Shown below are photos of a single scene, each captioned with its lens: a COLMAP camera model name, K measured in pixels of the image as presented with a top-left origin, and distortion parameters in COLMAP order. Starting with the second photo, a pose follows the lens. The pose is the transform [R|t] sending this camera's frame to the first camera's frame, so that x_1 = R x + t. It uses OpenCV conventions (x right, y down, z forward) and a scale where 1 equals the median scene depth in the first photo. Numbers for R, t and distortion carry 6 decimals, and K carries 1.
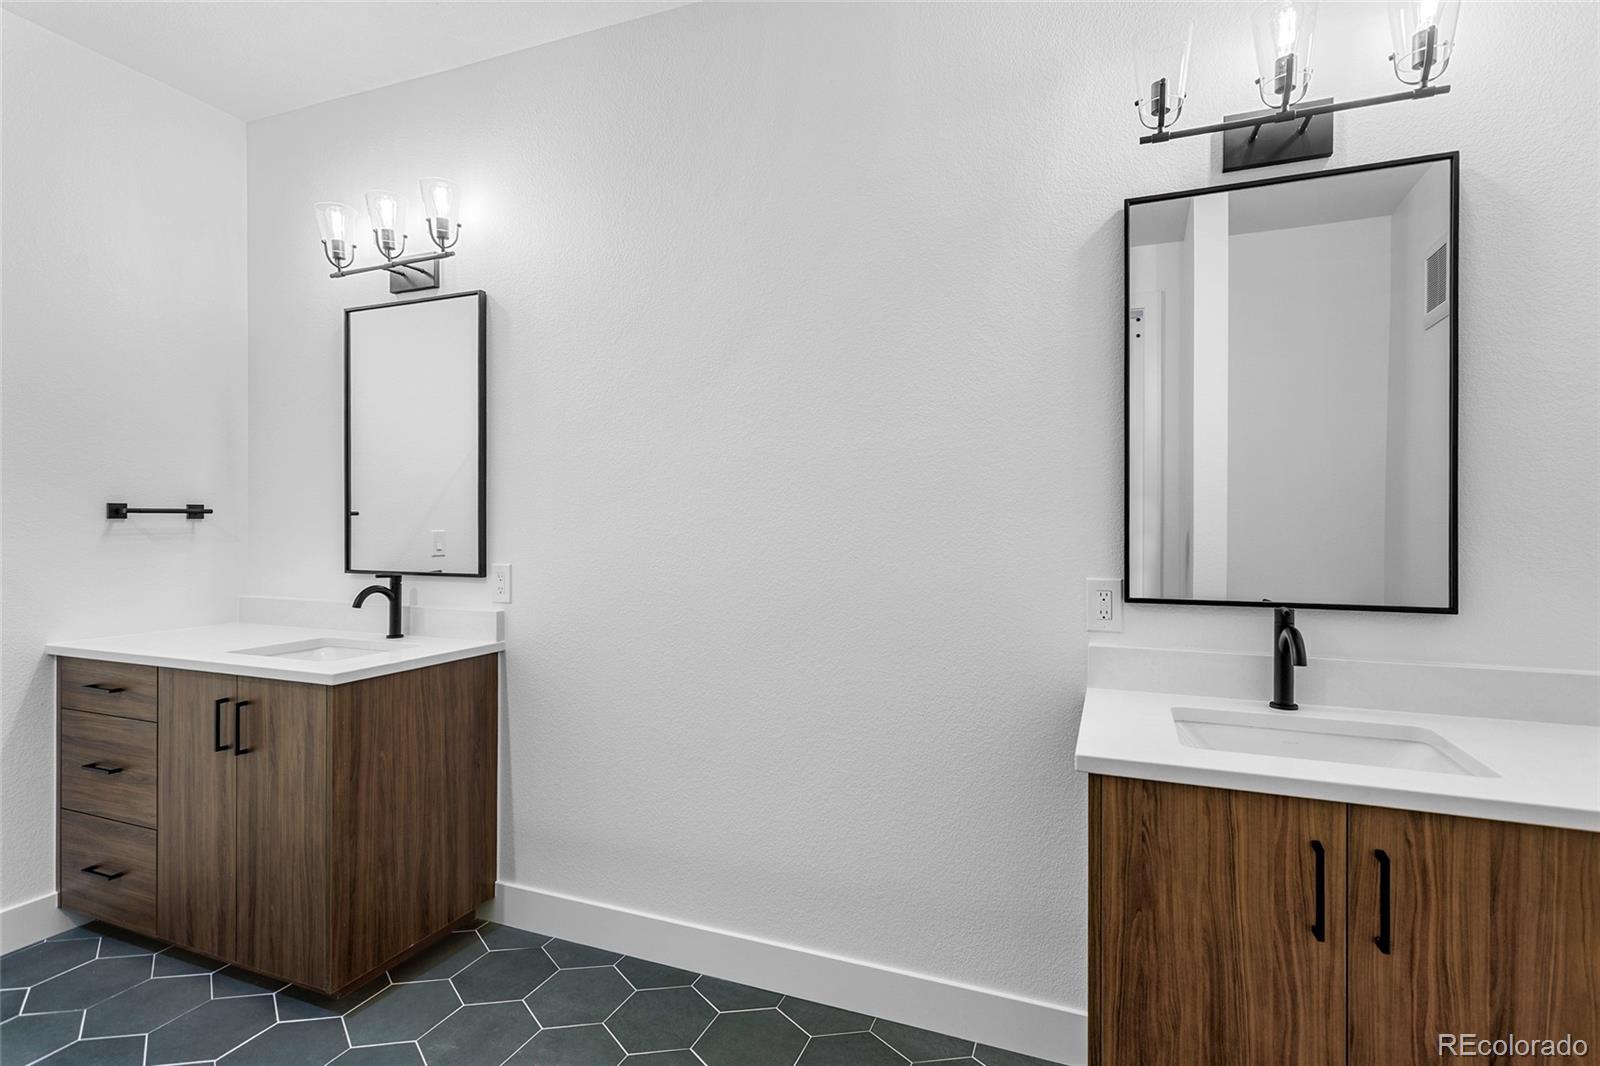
lens RADIAL K [[760.1, 0, 801.9], [0, 760.1, 531.1], [0, 0, 1]] dist [0.003281, 0.000805]
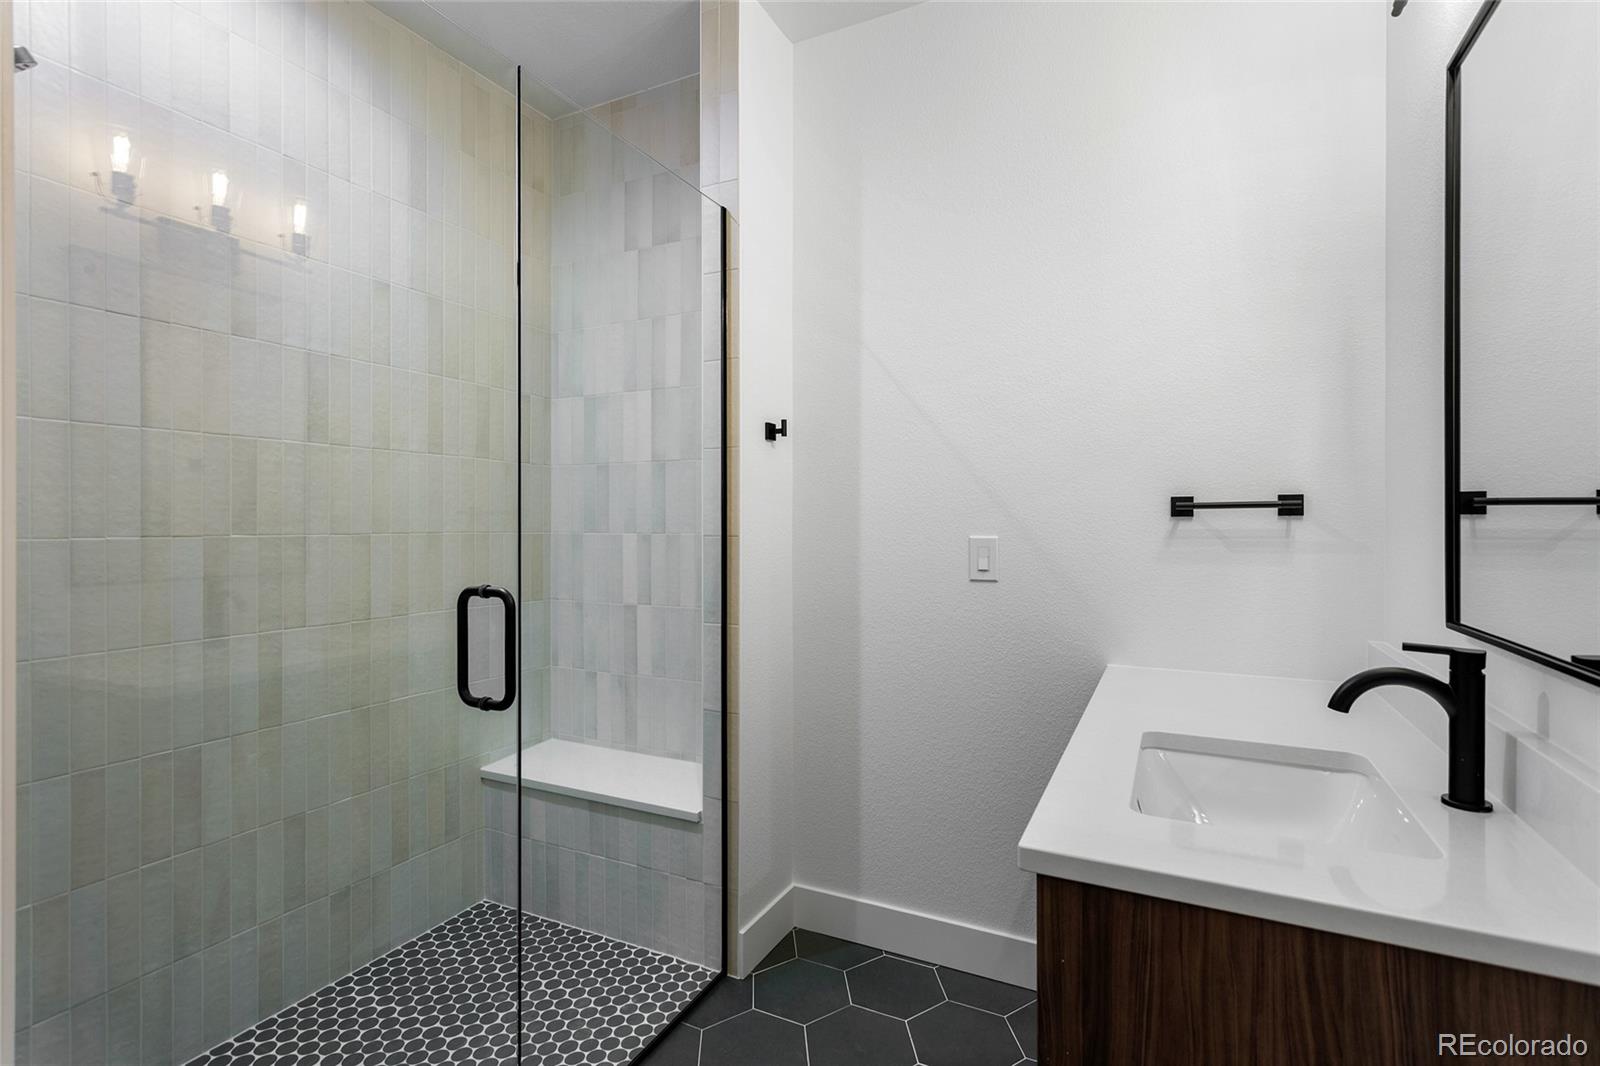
lens RADIAL K [[760.1, 0, 799.2], [0, 760.1, 527.0], [0, 0, 1]] dist [0.003281, 0.000805]
pose [[-0.077470, 0.004374, -0.996985, -0.102967], [-0.000841, 0.999990, 0.004452, -0.009652], [0.996994, 0.001183, -0.077465, 0.677568]]
